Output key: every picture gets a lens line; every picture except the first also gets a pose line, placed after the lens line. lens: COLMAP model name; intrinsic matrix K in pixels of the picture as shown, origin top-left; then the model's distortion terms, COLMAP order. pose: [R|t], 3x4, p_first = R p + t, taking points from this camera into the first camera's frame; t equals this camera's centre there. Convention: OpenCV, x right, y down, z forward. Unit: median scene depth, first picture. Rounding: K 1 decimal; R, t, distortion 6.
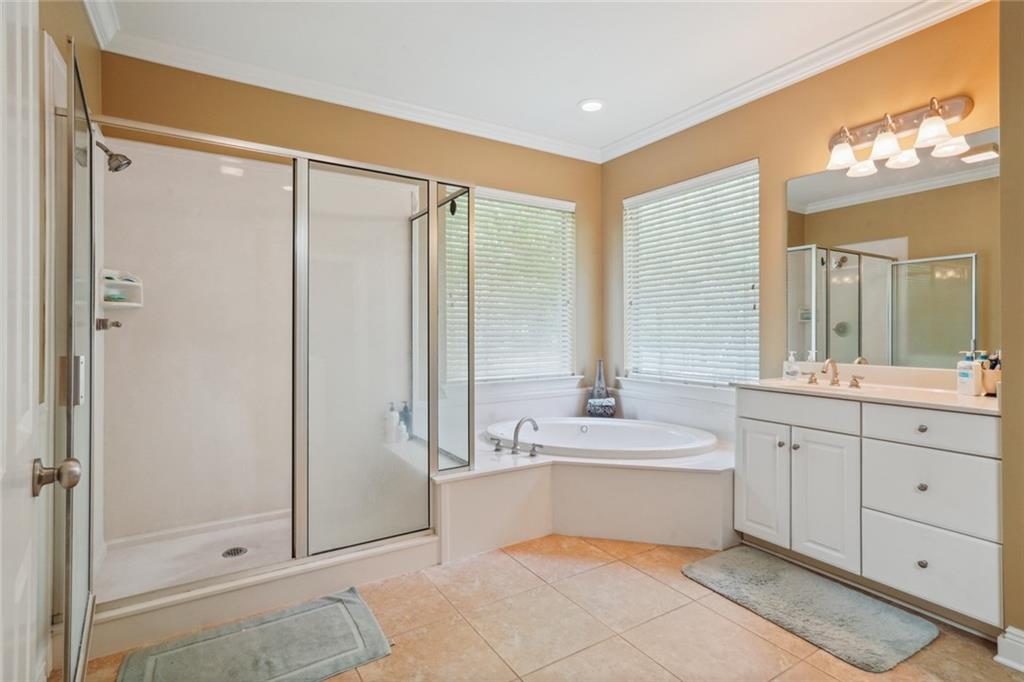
lens RADIAL K [[495.3, 0, 512.0], [0, 495.3, 341.0], [0, 0, 1]] dist [0.003823, 0.001844]
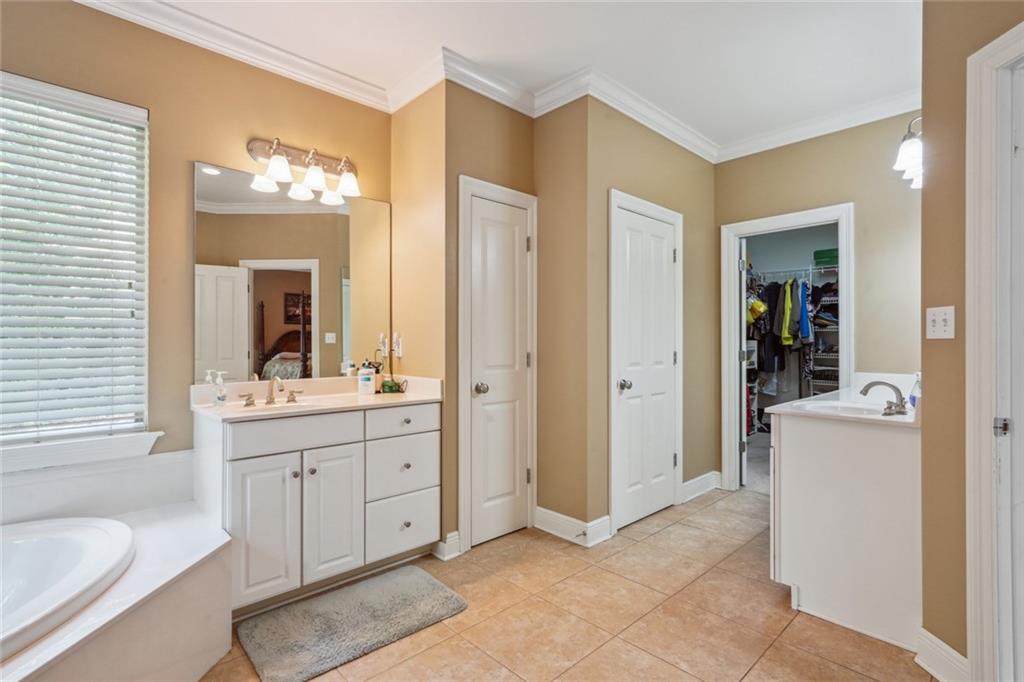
lens RADIAL K [[495.3, 0, 512.0], [0, 495.3, 341.0], [0, 0, 1]] dist [0.003823, 0.001844]
pose [[-0.200708, 0.000183, 0.979651, -0.434153], [0.020212, 0.999788, 0.003954, -0.029469], [-0.979443, 0.020594, -0.200669, 0.834786]]
